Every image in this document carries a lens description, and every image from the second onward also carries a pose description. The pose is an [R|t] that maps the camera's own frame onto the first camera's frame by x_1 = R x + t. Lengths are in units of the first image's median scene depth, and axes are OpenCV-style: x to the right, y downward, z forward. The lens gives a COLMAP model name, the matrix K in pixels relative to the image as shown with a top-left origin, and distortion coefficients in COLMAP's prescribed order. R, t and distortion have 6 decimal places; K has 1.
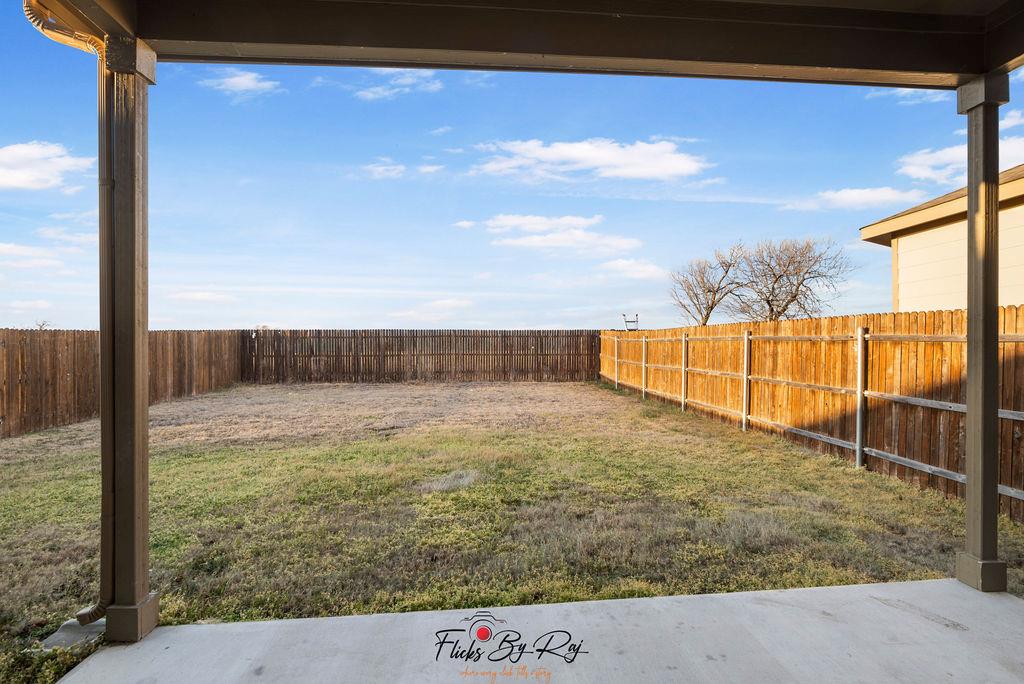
lens RADIAL K [[483.0, 0, 512.5], [0, 483.0, 341.3], [0, 0, 1]] dist [0.005159, -0.003975]
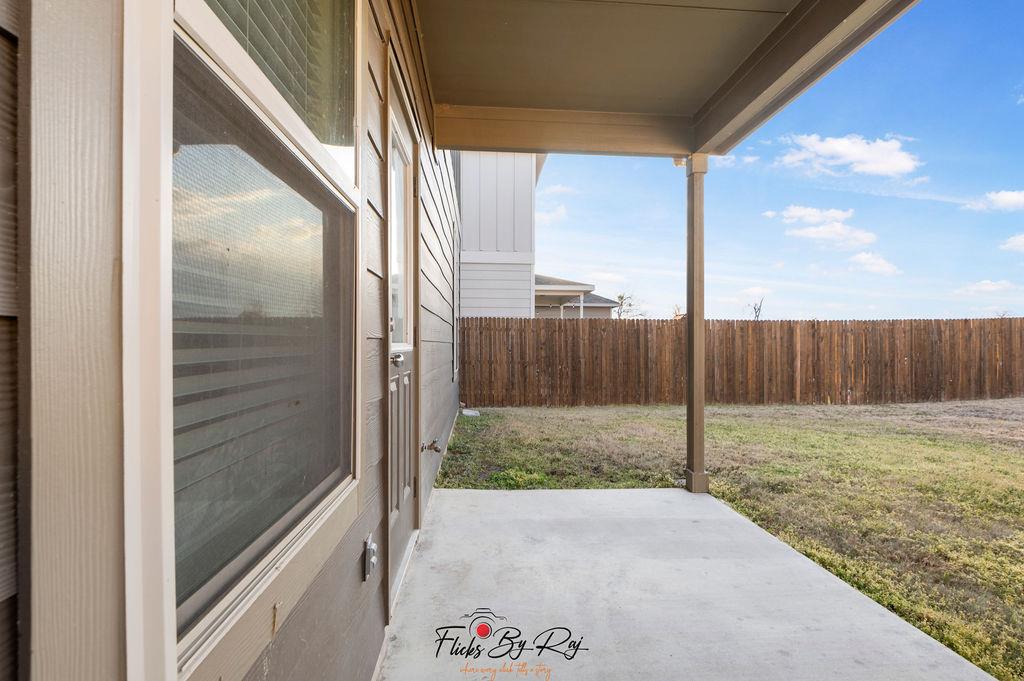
lens RADIAL K [[483.0, 0, 508.2], [0, 483.0, 339.8], [0, 0, 1]] dist [0.005159, -0.003975]
pose [[-0.007351, 0.006825, -0.999950, 0.667507], [0.008694, 0.999939, 0.006761, 0.022760], [0.999935, -0.008644, -0.007410, 0.218415]]
